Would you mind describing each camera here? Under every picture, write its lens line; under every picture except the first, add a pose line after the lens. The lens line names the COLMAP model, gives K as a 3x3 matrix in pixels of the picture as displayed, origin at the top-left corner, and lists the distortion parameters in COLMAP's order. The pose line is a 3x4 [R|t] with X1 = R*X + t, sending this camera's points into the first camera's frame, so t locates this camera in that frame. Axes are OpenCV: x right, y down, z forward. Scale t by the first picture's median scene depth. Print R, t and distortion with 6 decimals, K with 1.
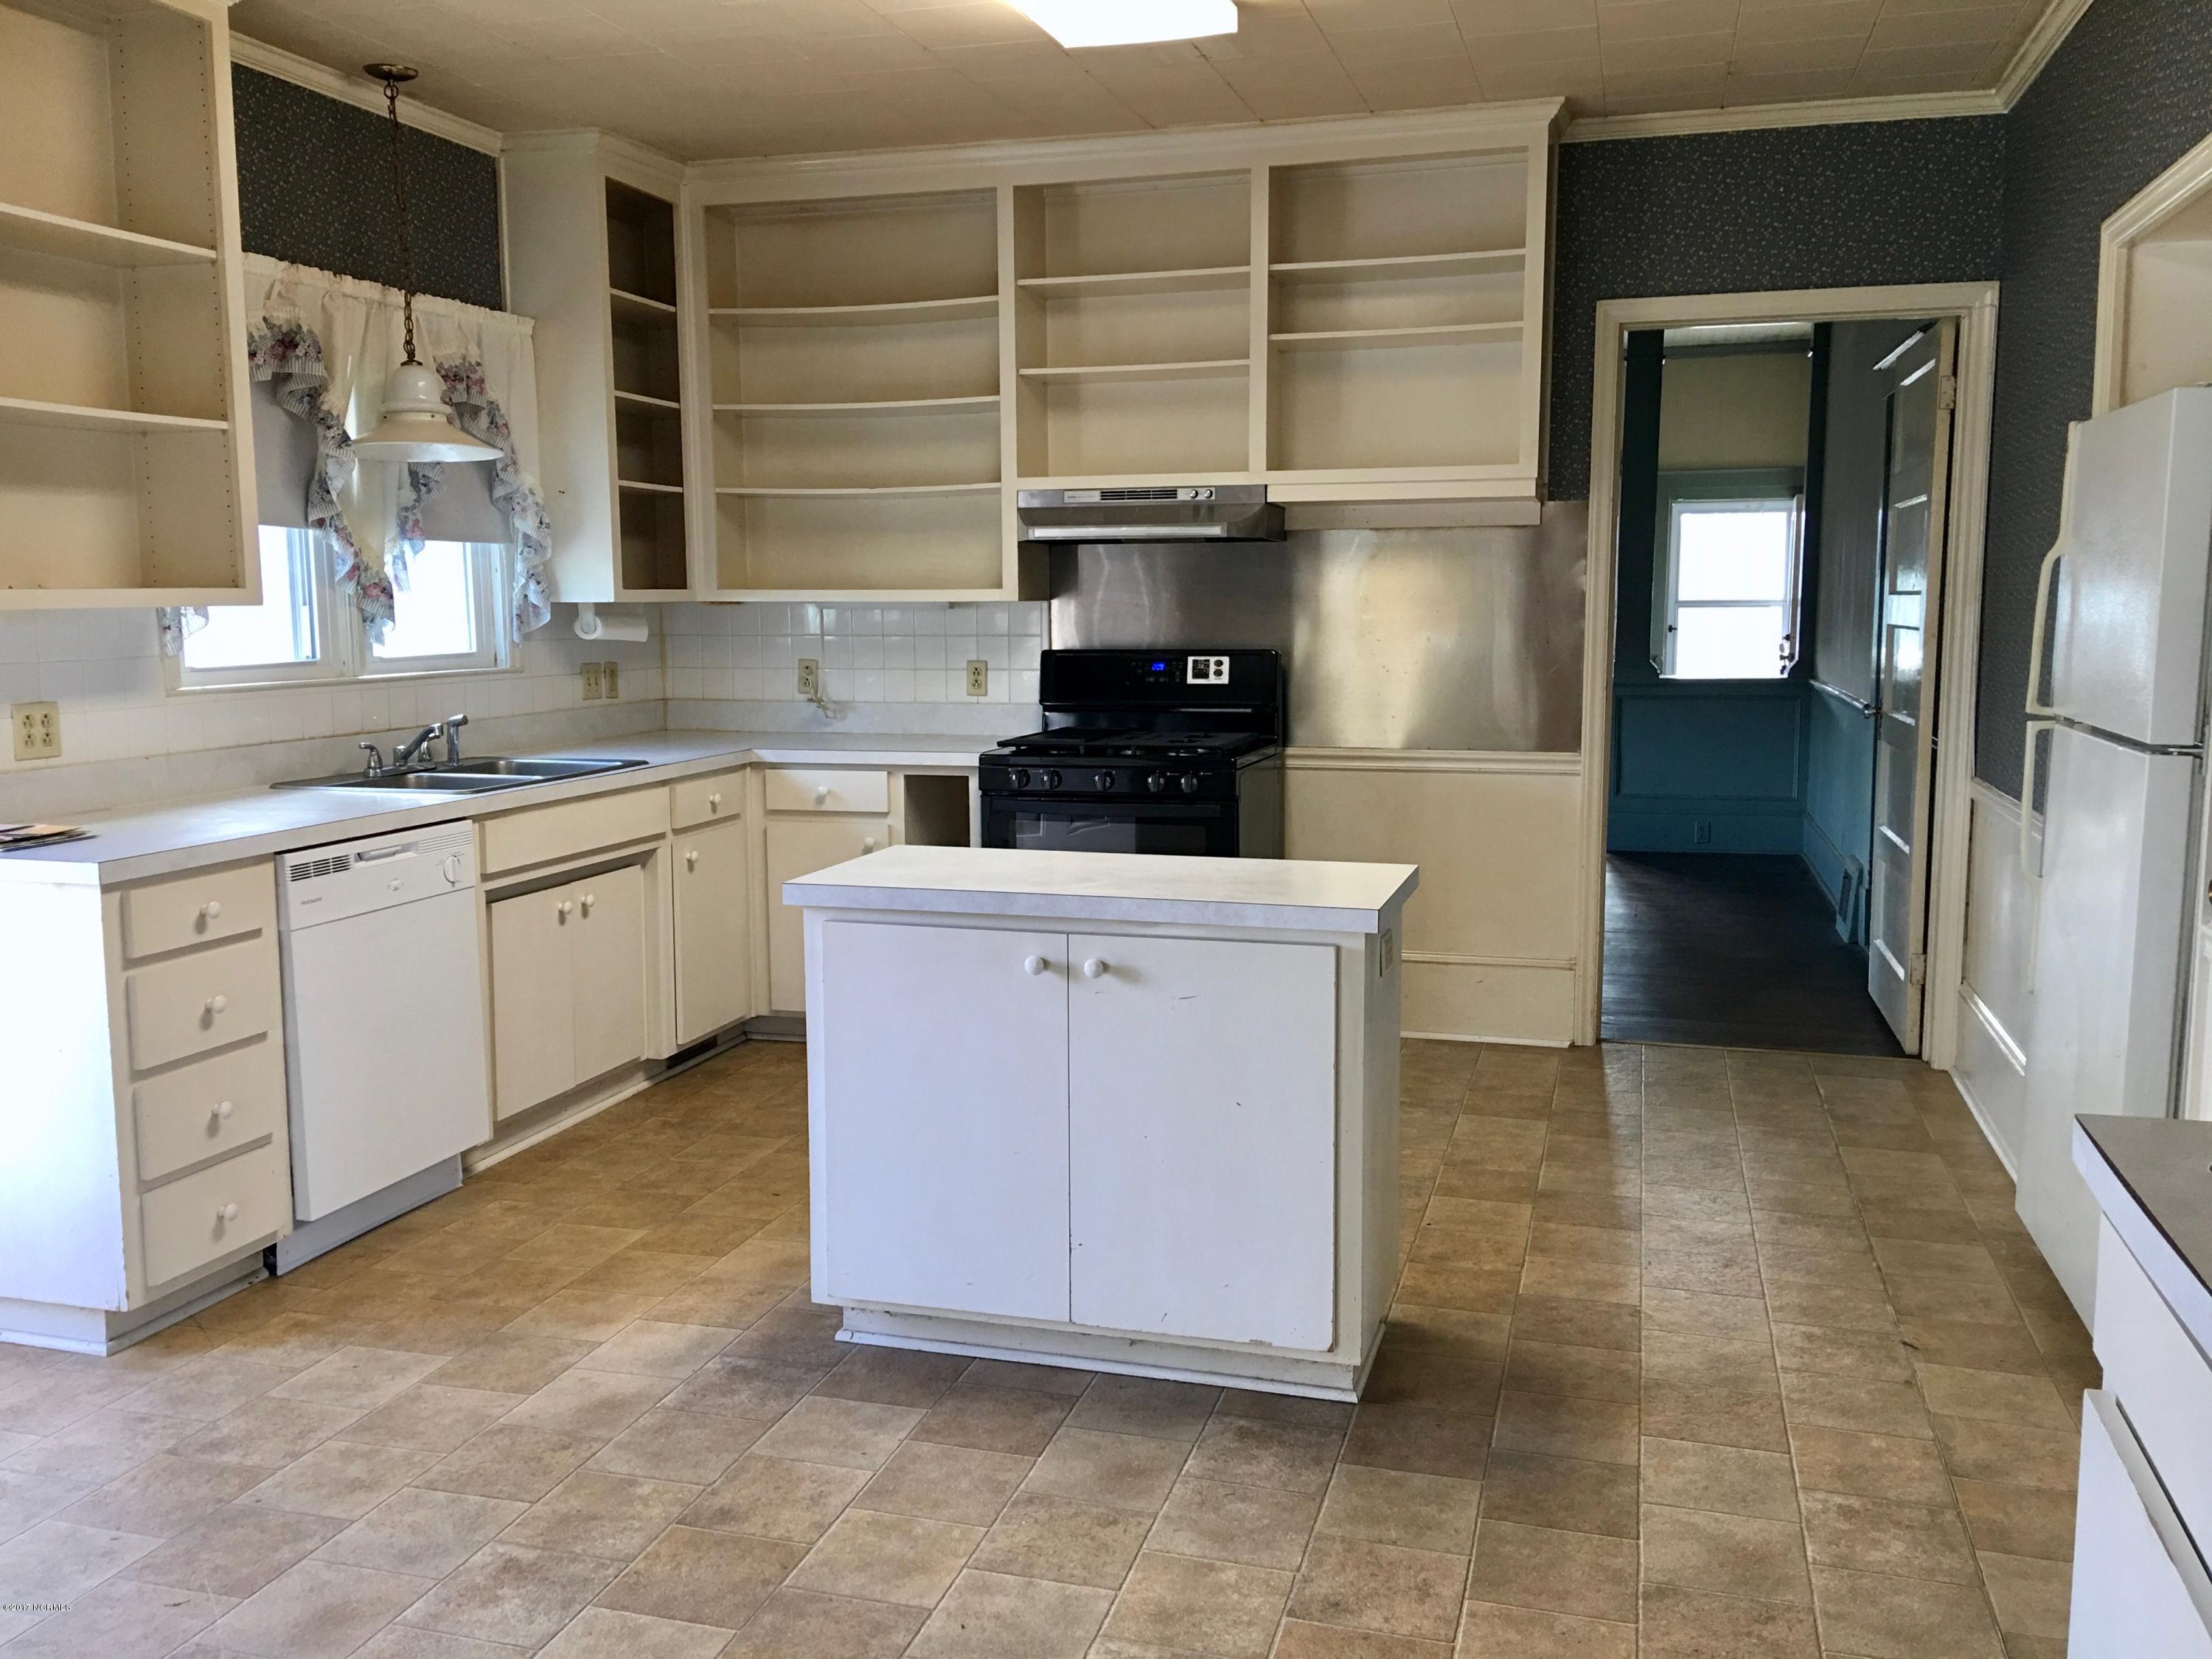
lens RADIAL K [[1857.7, 0, 1112.6], [0, 1857.7, 817.0], [0, 0, 1]] dist [0.113574, -0.160409]
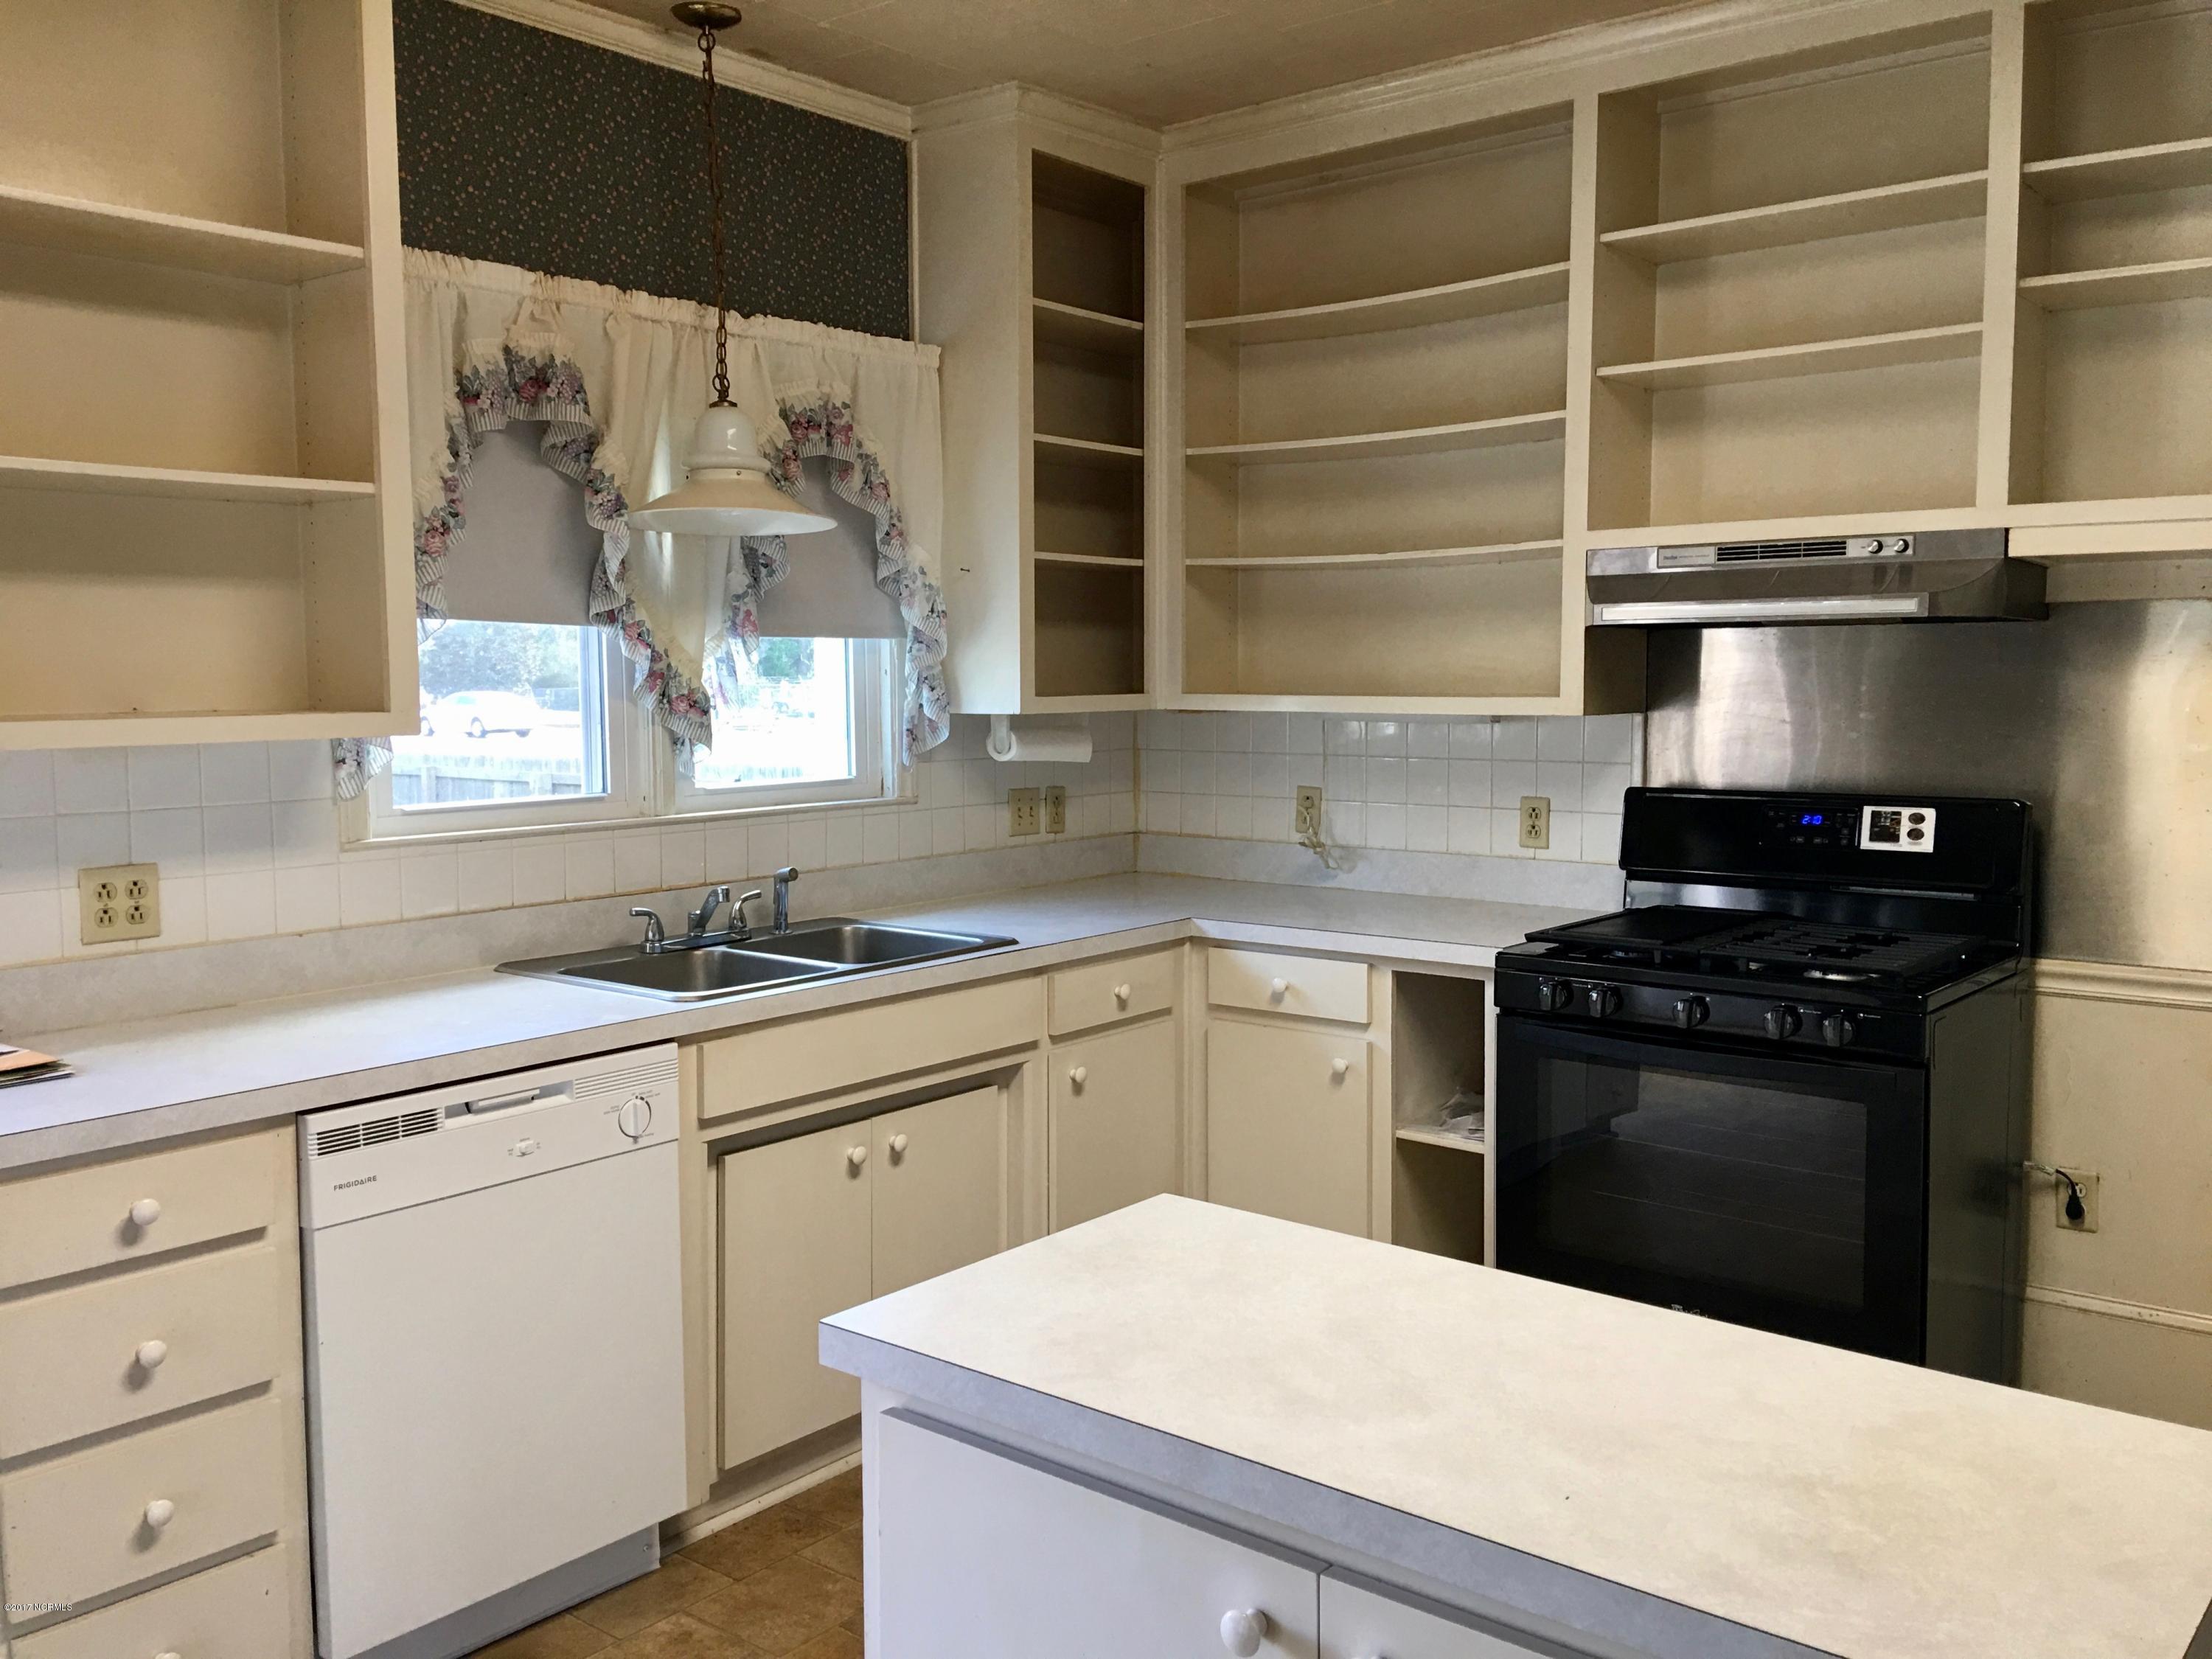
lens RADIAL K [[1857.7, 0, 1102.6], [0, 1857.7, 813.6], [0, 0, 1]] dist [0.113574, -0.160409]
pose [[0.920780, 0.031972, -0.388769, 0.058832], [-0.047125, 0.998453, -0.029501, -0.060434], [0.387224, 0.045485, 0.920863, 0.364135]]
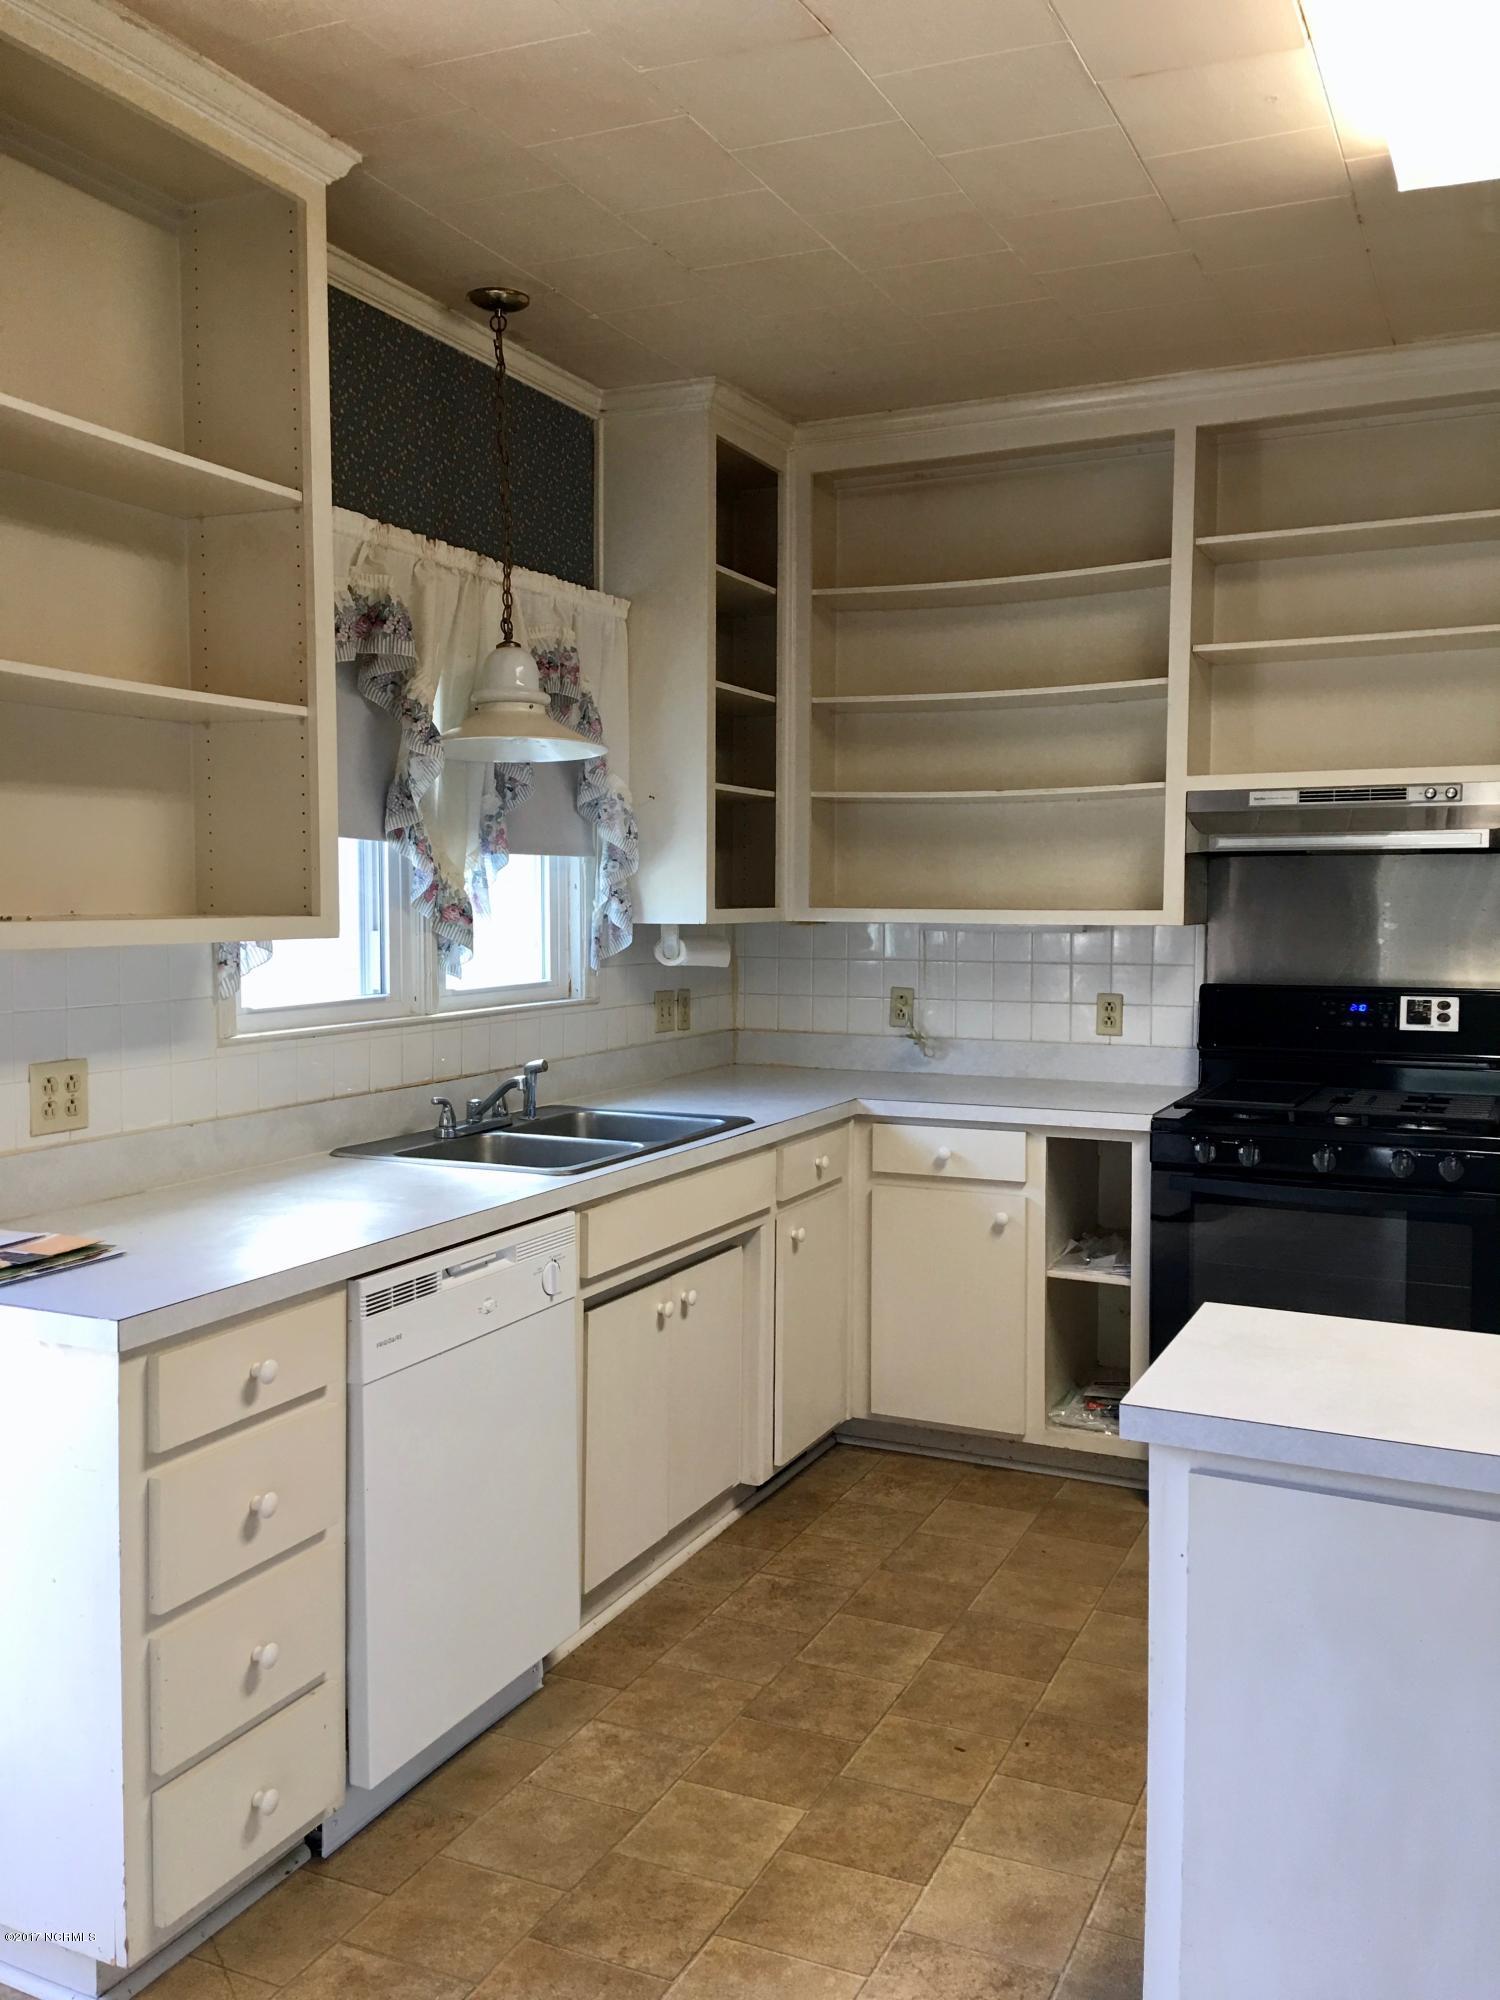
lens RADIAL K [[1679.7, 0, 749.3], [0, 1679.7, 992.2], [0, 0, 1]] dist [0.113574, -0.160409]
pose [[0.988081, 0.016604, -0.153037, -0.141478], [-0.025975, 0.997894, -0.059435, -0.042626], [0.151728, 0.062701, 0.986432, 0.272826]]
